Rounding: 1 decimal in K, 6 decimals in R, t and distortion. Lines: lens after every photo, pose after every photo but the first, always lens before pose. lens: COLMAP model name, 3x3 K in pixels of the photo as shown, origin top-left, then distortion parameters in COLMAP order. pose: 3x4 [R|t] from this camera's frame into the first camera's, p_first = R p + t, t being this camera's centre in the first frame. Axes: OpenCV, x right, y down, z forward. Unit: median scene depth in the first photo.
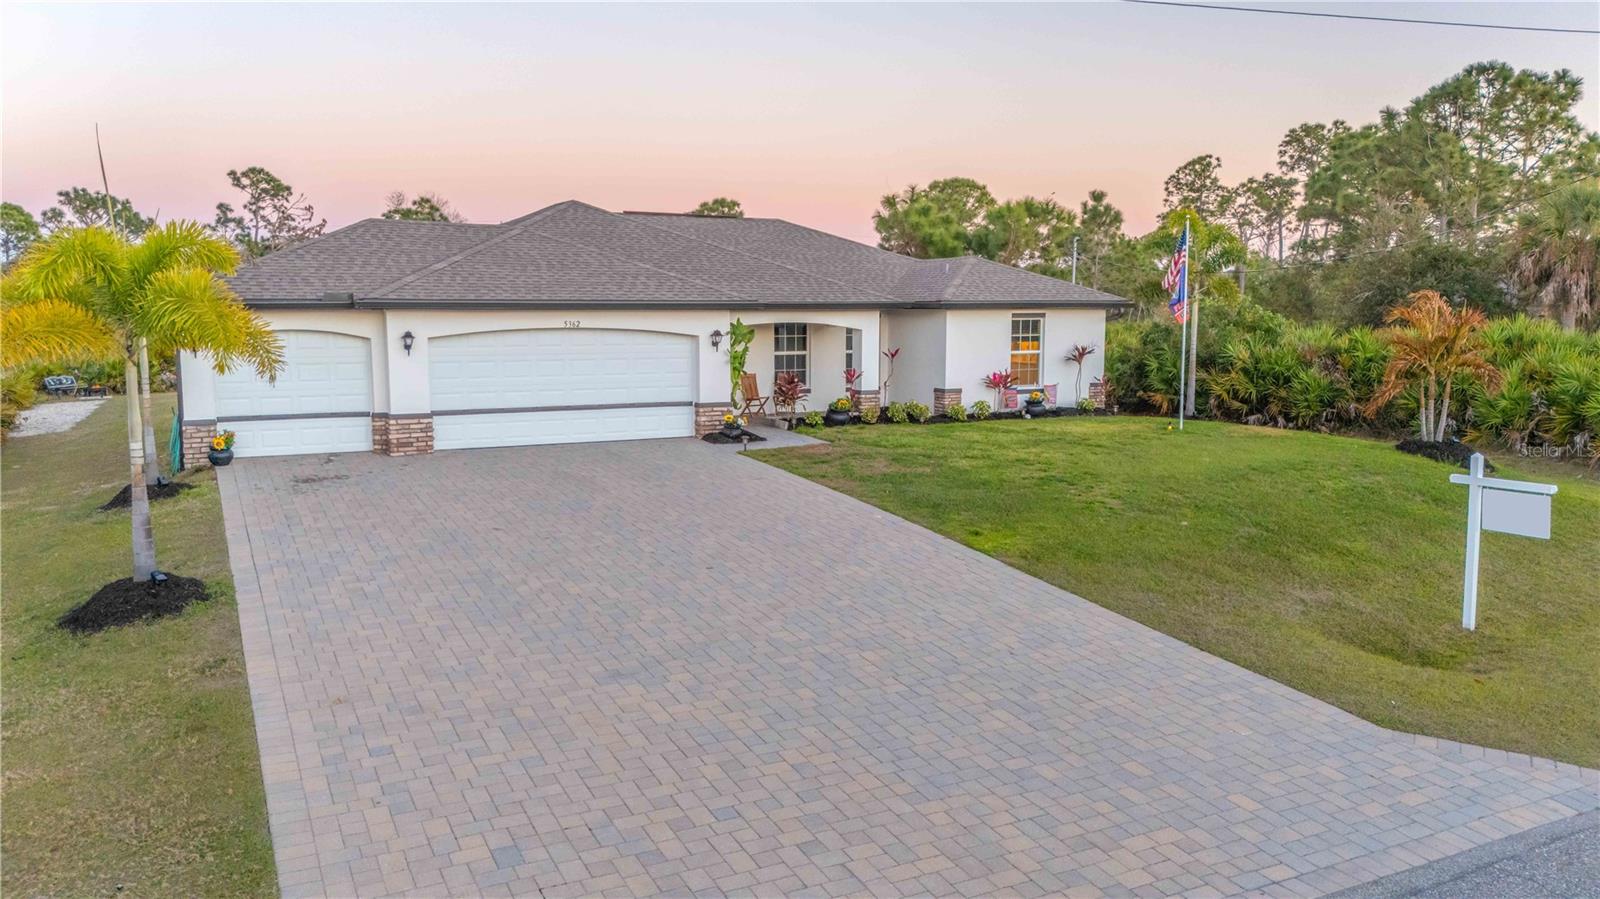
lens RADIAL K [[1203.0, 0, 798.1], [0, 1203.0, 426.5], [0, 0, 1]] dist [0.056371, -0.048058]
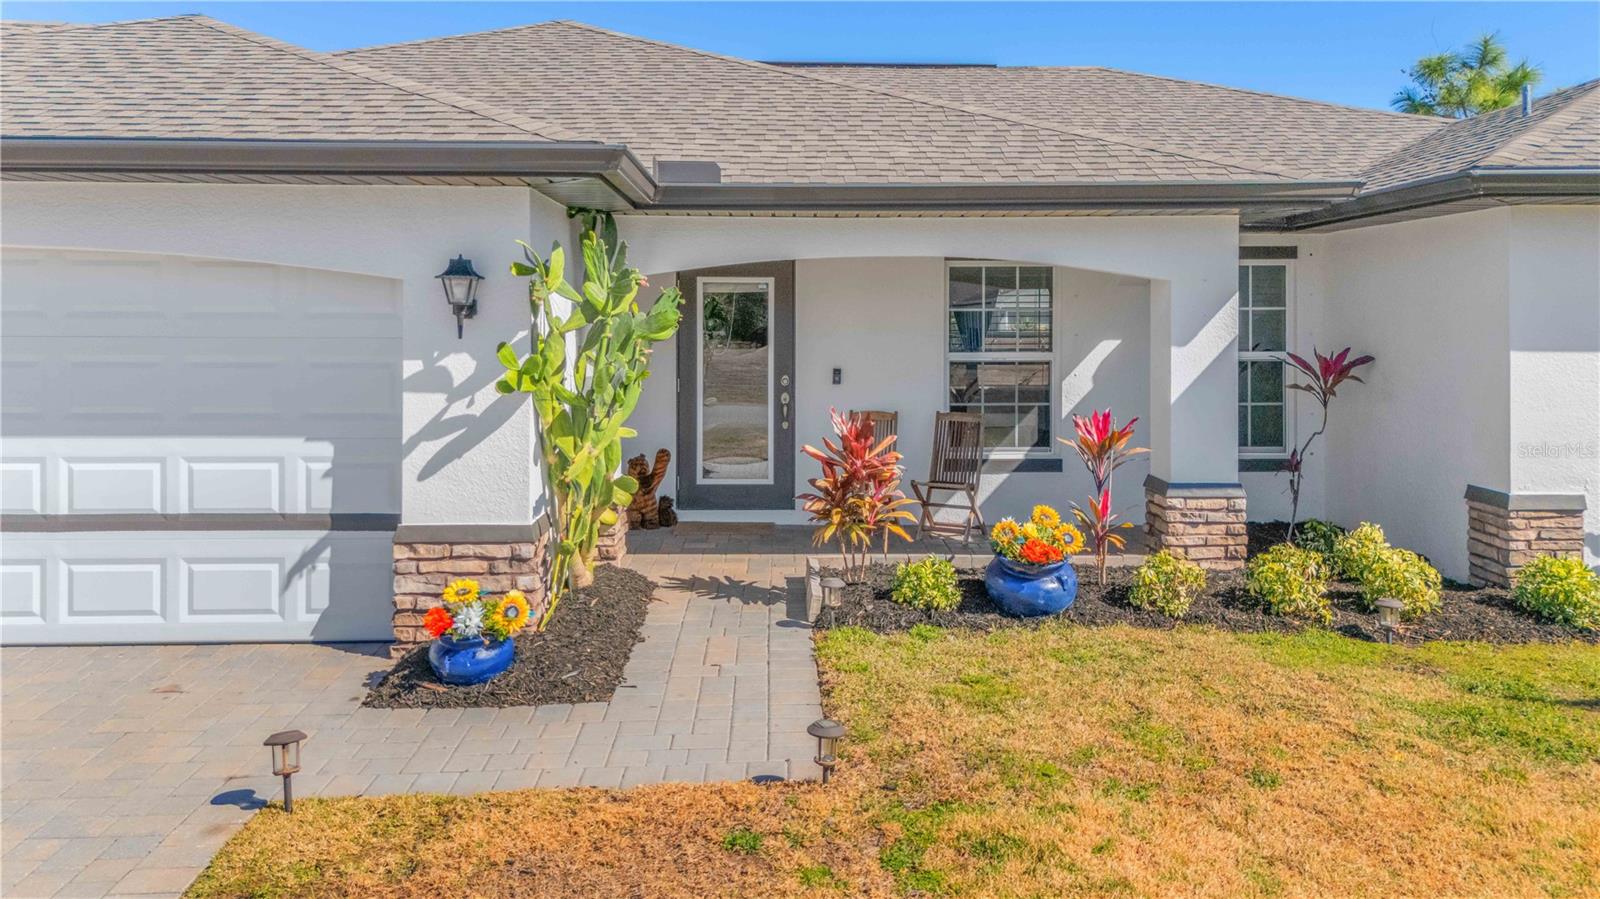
lens RADIAL K [[1203.0, 0, 798.5], [0, 1203.0, 356.4], [0, 0, 1]] dist [0.056371, -0.048058]
pose [[0.896395, 0.015434, -0.442988, 0.116148], [-0.046592, 0.997138, -0.059539, -0.044334], [0.440801, 0.074010, 0.894548, 0.790515]]
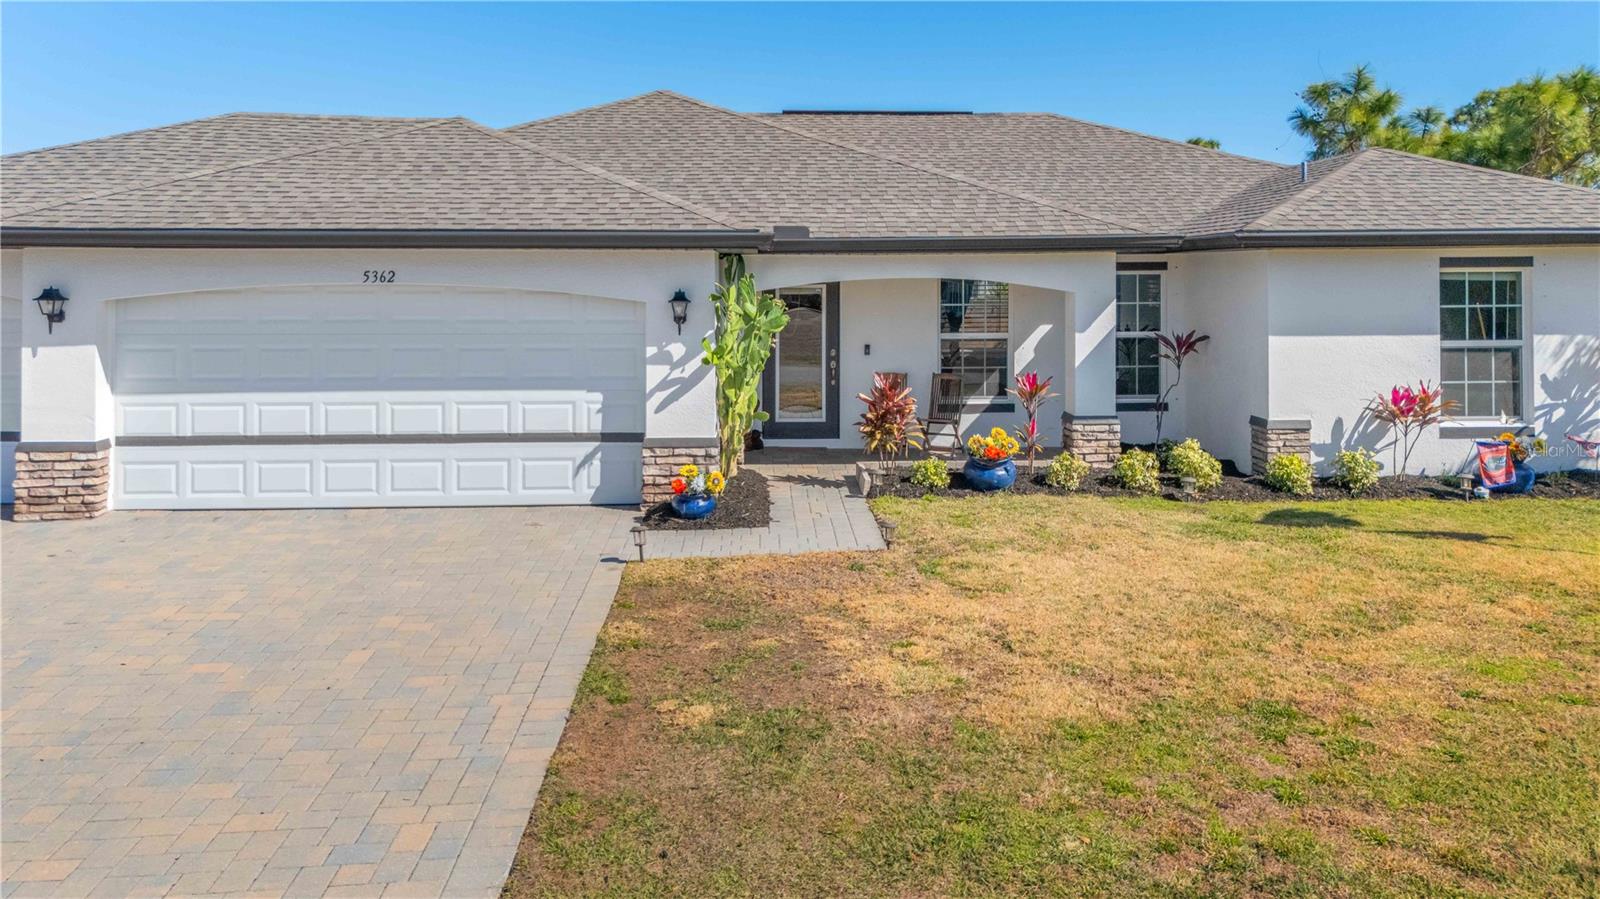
lens RADIAL K [[1203.0, 0, 799.2], [0, 1203.0, 300.9], [0, 0, 1]] dist [0.056371, -0.048058]
pose [[0.902758, 0.008119, -0.430073, 0.185657], [-0.040889, 0.996914, -0.067008, -0.044327], [0.428202, 0.078077, 0.900304, 0.575726]]
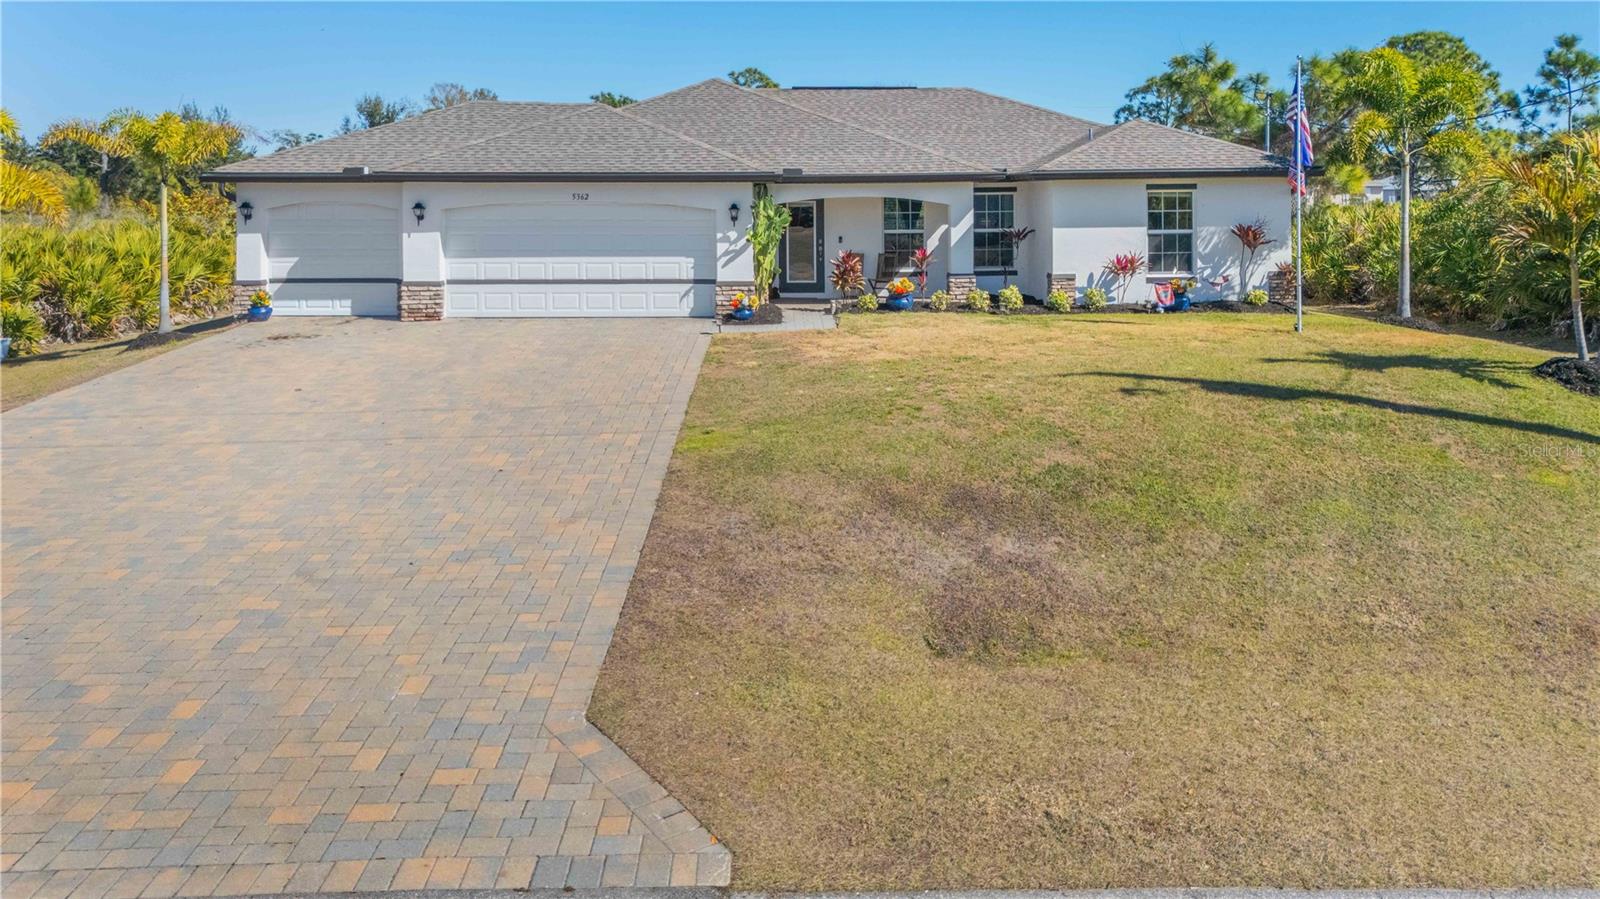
lens RADIAL K [[1203.0, 0, 802.7], [0, 1203.0, 320.3], [0, 0, 1]] dist [0.056371, -0.048058]
pose [[0.895228, 0.040961, -0.443722, 0.400853], [-0.038873, 0.999149, 0.013806, -0.003717], [0.443909, 0.004890, 0.896058, 0.175631]]
